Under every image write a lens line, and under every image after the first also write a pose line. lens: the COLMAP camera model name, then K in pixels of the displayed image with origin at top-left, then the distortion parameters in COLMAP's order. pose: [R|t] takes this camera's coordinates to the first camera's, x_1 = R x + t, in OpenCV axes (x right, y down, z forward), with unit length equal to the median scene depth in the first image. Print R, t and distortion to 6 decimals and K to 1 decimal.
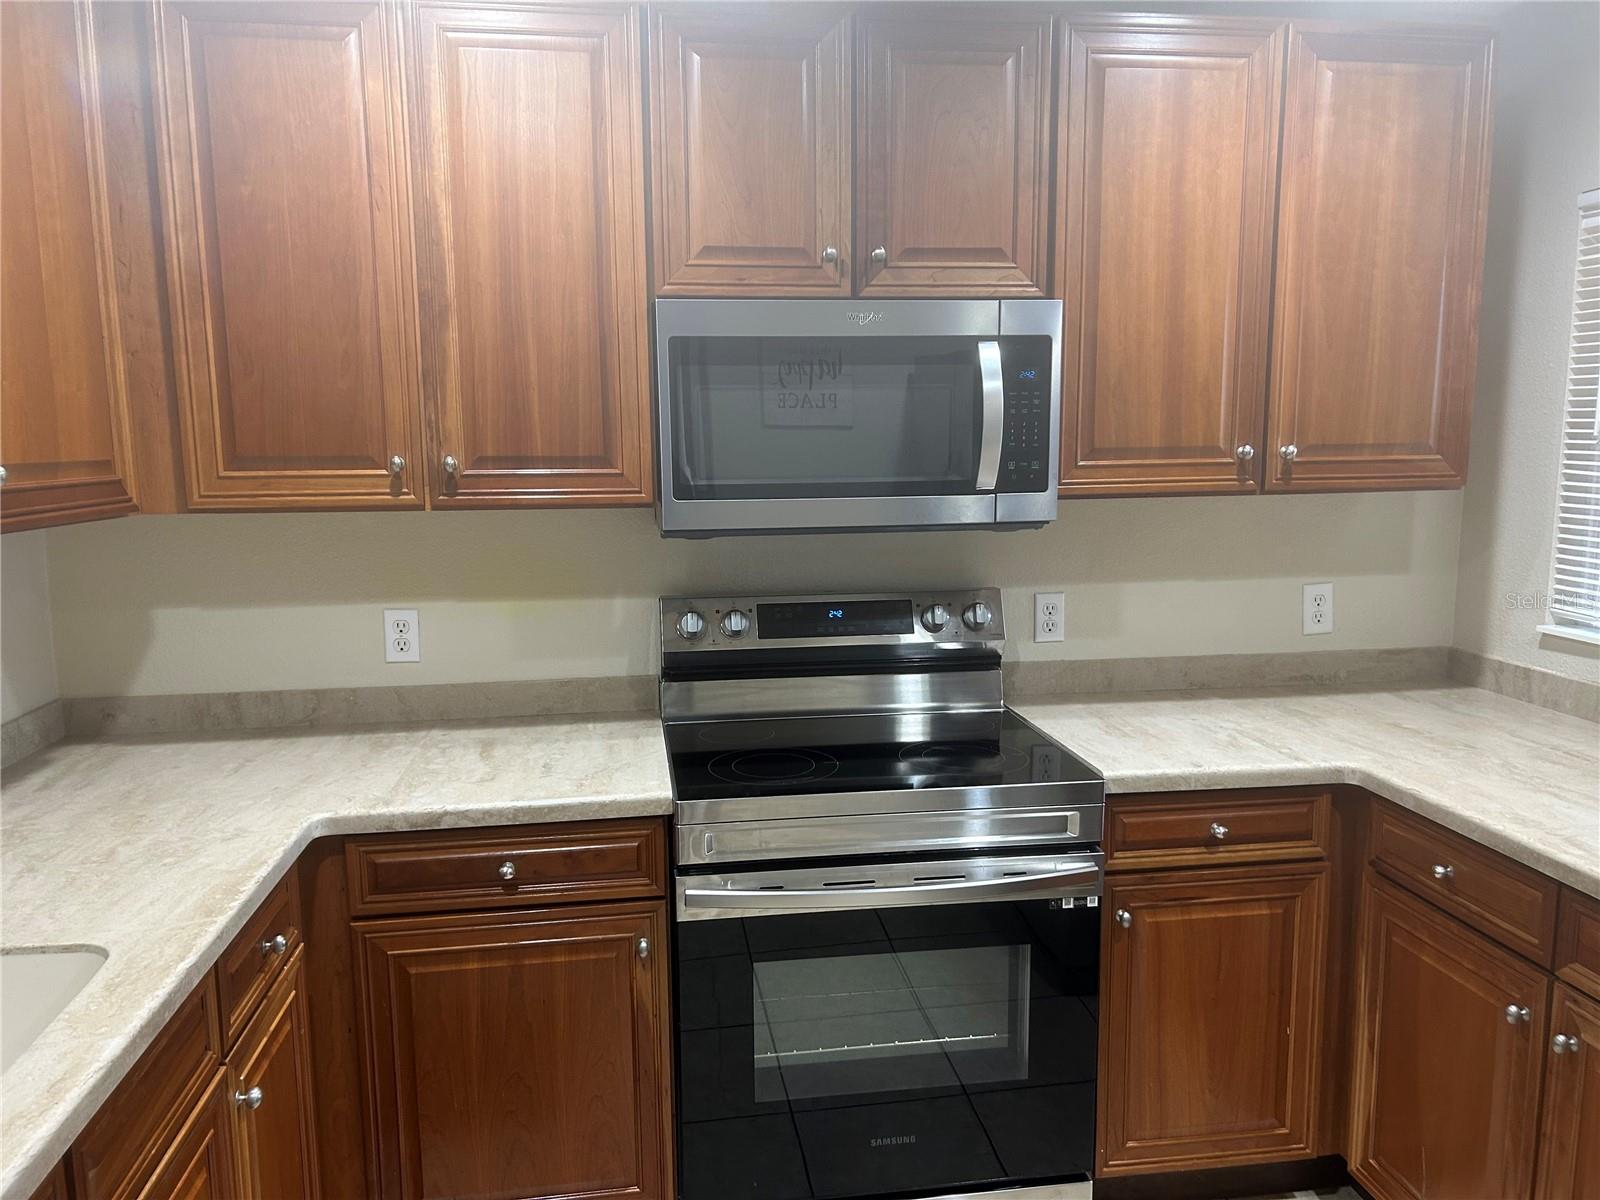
lens RADIAL K [[1200.8, 0, 801.2], [0, 1200.8, 611.3], [0, 0, 1]] dist [0.045420, -0.052683]
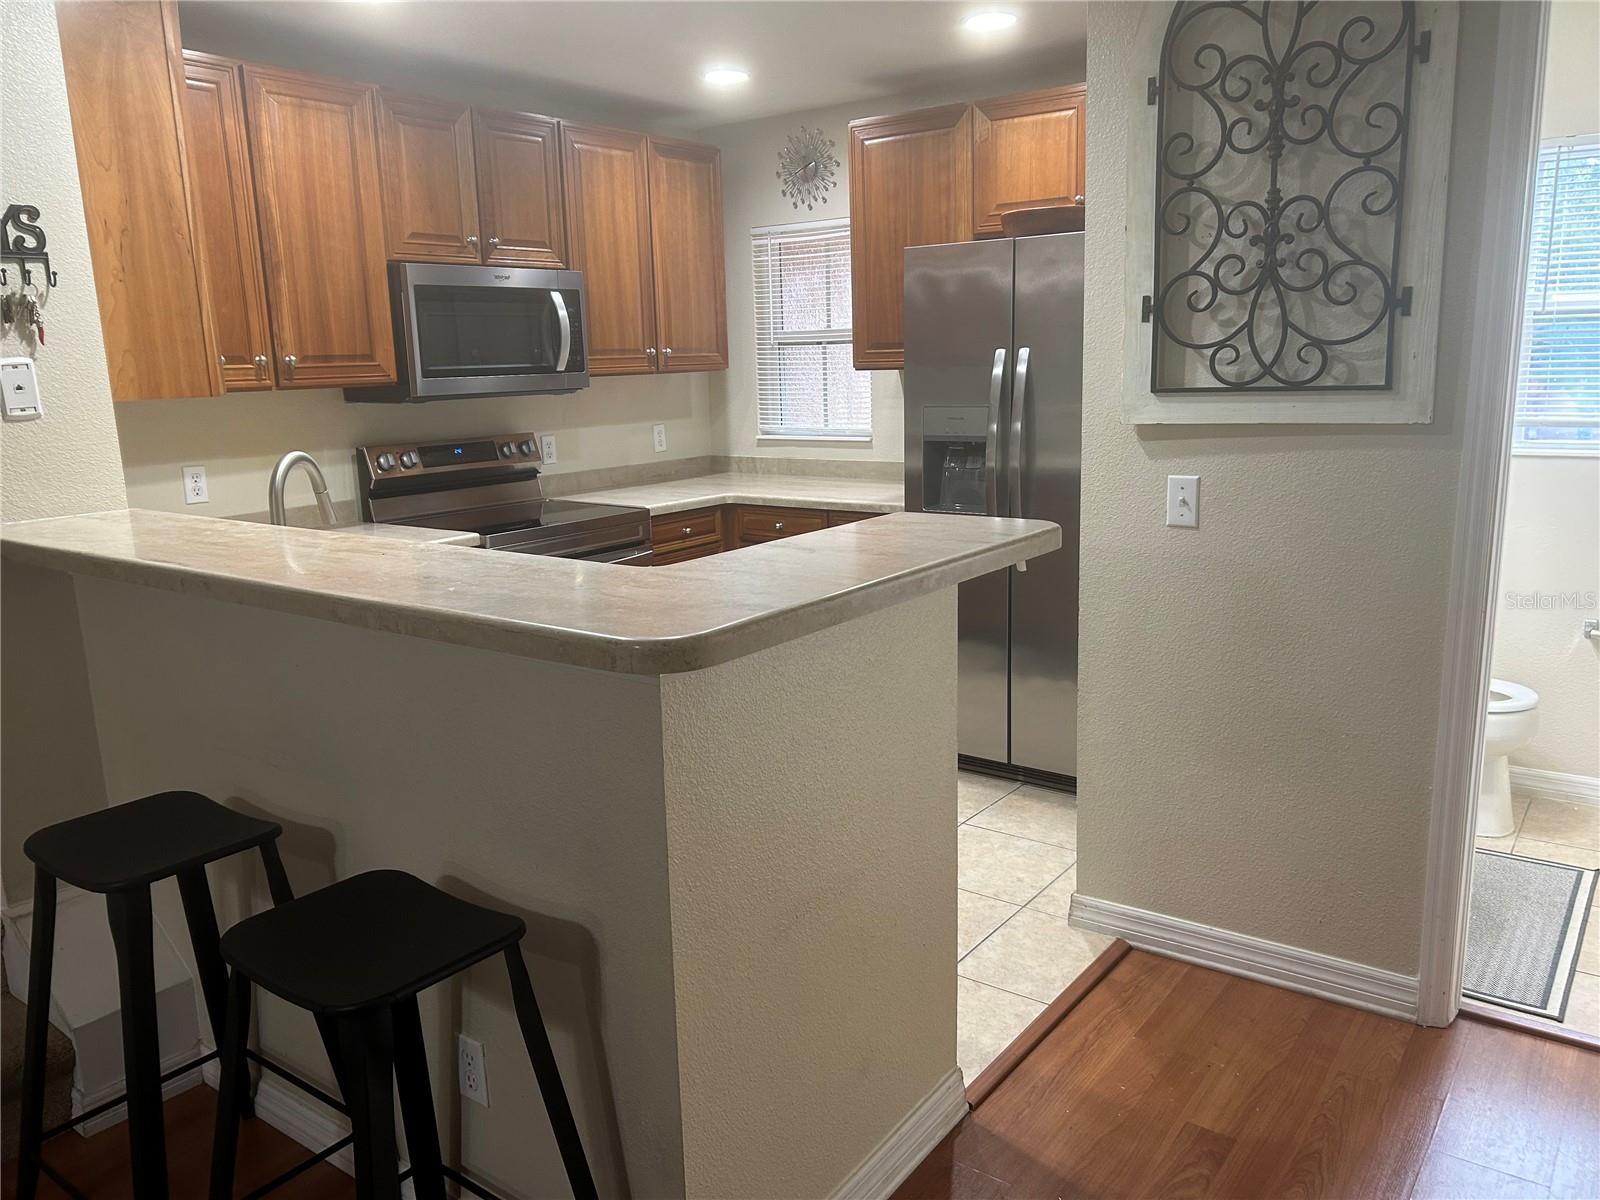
lens RADIAL K [[1200.8, 0, 812.5], [0, 1200.8, 619.3], [0, 0, 1]] dist [0.045420, -0.052683]
pose [[0.694477, -0.165371, 0.700253, -0.929303], [0.121797, 0.986203, 0.112108, 0.115343], [-0.709131, 0.007432, 0.705038, -0.597613]]
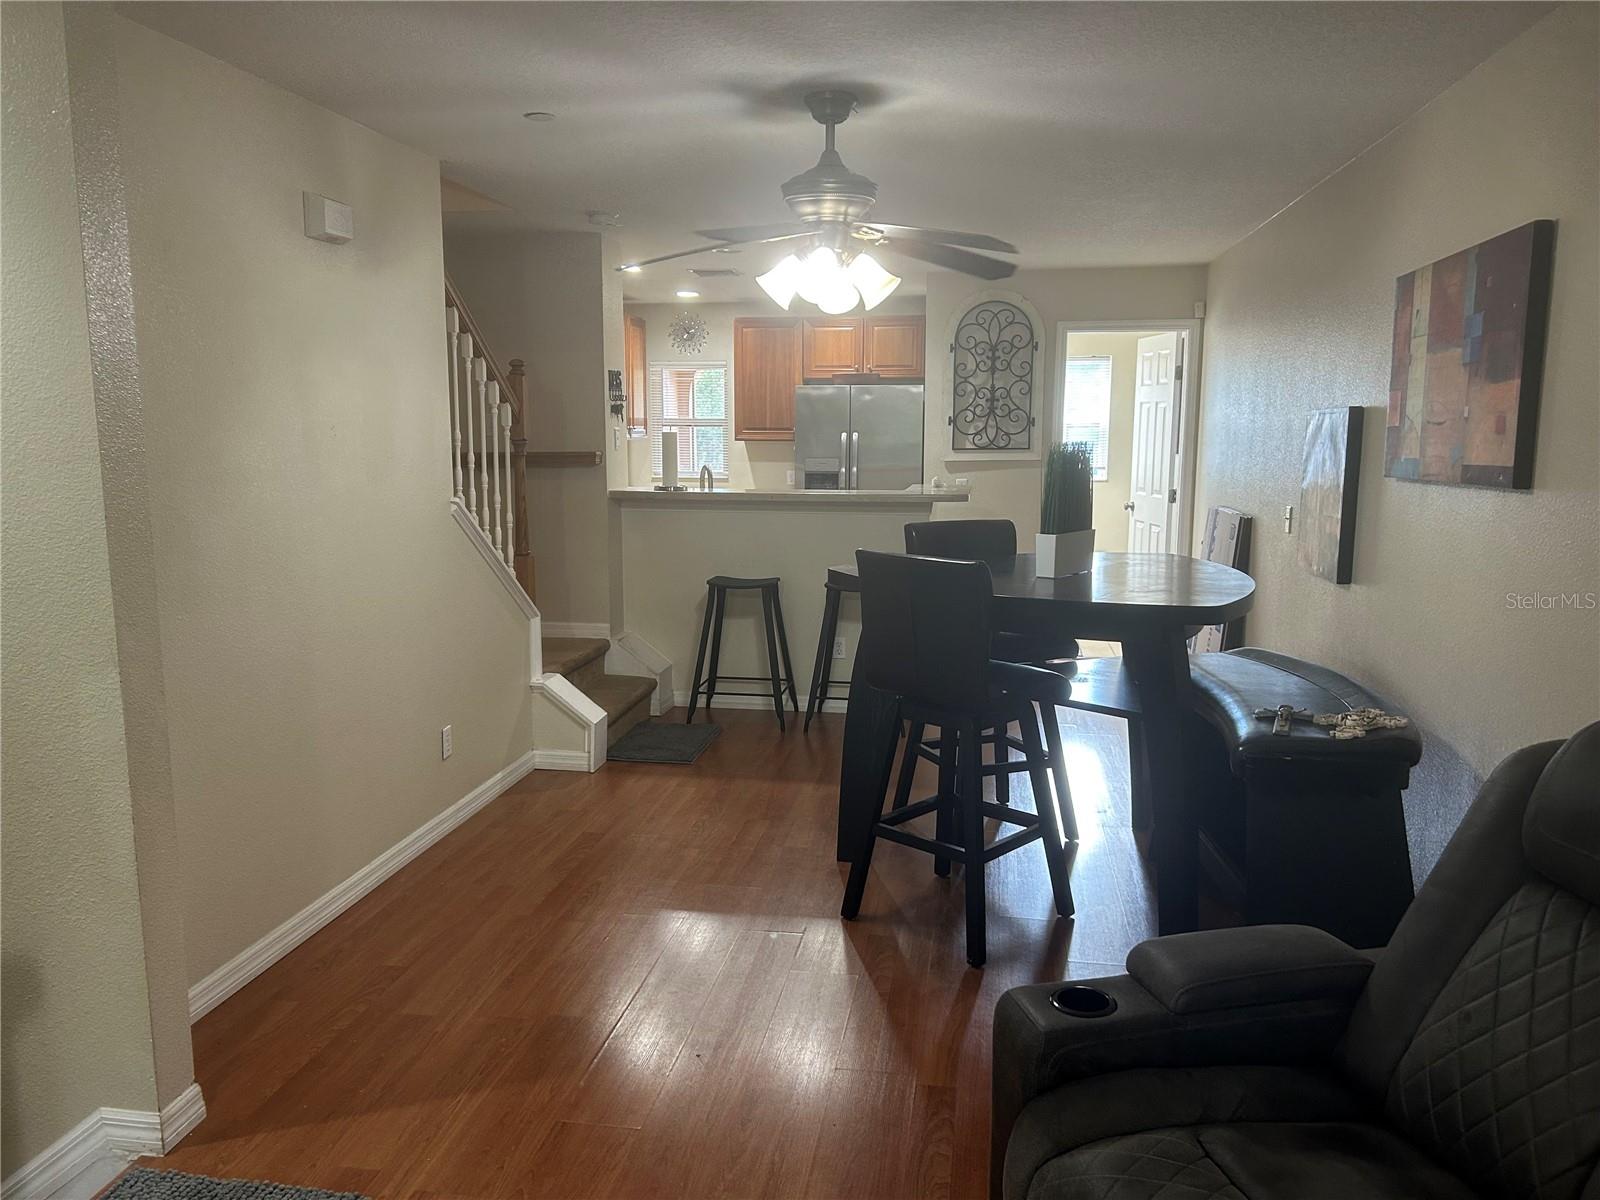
lens RADIAL K [[1200.8, 0, 802.4], [0, 1200.8, 601.9], [0, 0, 1]] dist [0.045420, -0.052683]
pose [[0.284779, -0.135182, 0.949014, -2.841936], [0.132685, 0.986036, 0.100639, 0.096872], [-0.949366, 0.097260, 0.298739, -0.565165]]
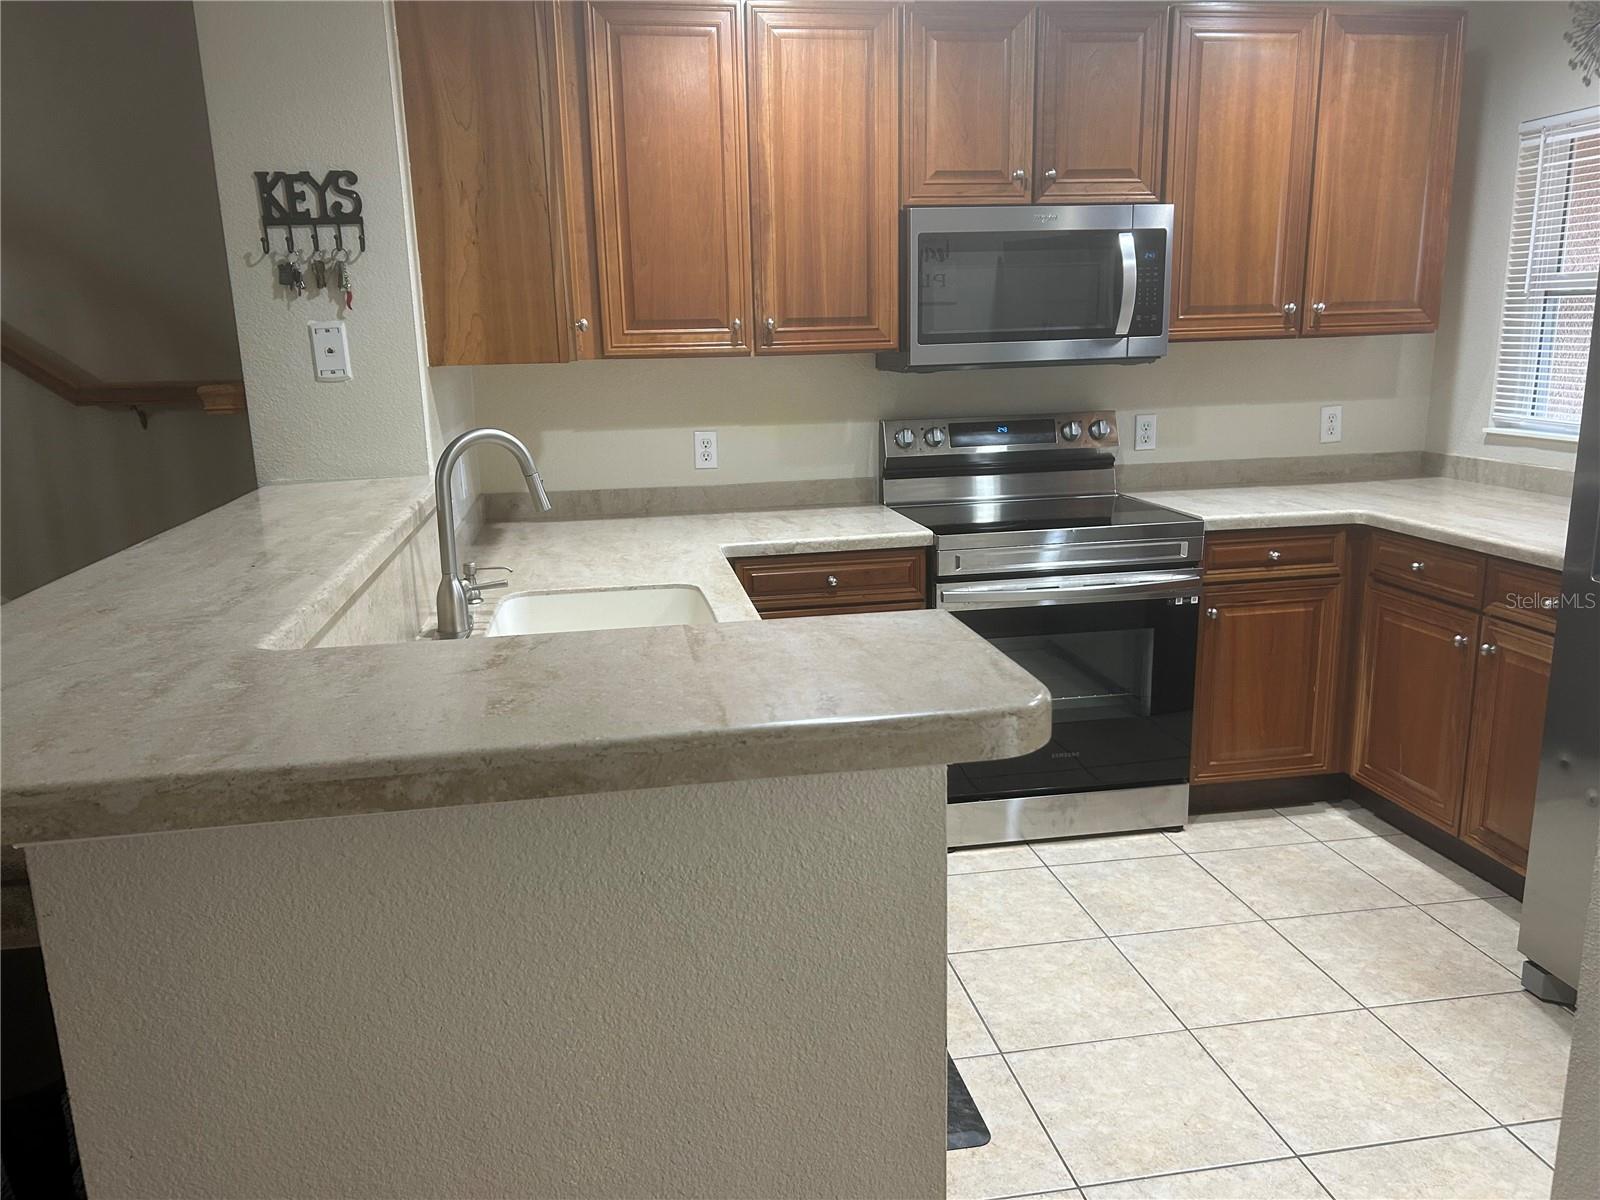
lens RADIAL K [[1200.8, 0, 804.6], [0, 1200.8, 613.5], [0, 0, 1]] dist [0.045420, -0.052683]
pose [[0.999424, -0.022315, 0.025583, -0.273327], [0.020082, 0.996226, 0.084446, 0.103931], [-0.027371, -0.083884, 0.996100, -0.488952]]
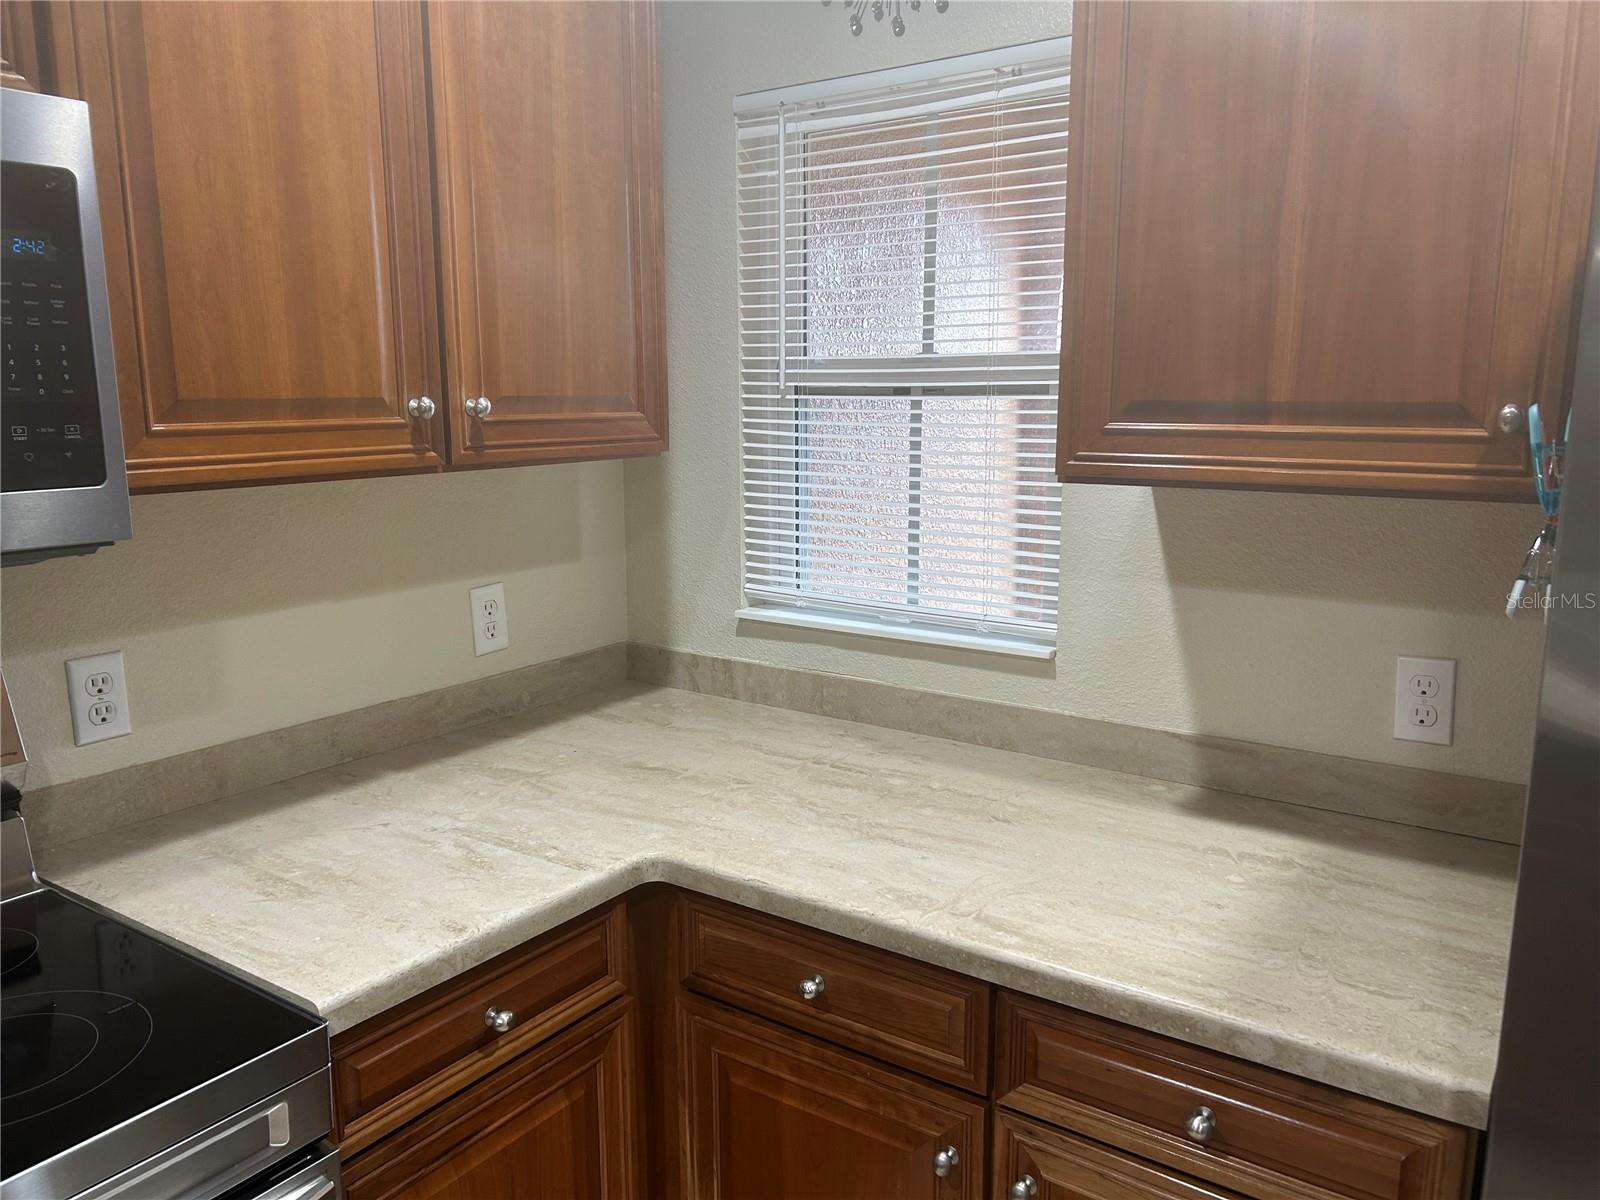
lens RADIAL K [[1200.8, 0, 803.0], [0, 1200.8, 610.7], [0, 0, 1]] dist [0.045420, -0.052683]
pose [[0.679927, -0.125802, 0.722408, 0.026948], [0.100923, 0.991853, 0.077736, -0.054518], [-0.726302, 0.020053, 0.687083, 0.418938]]
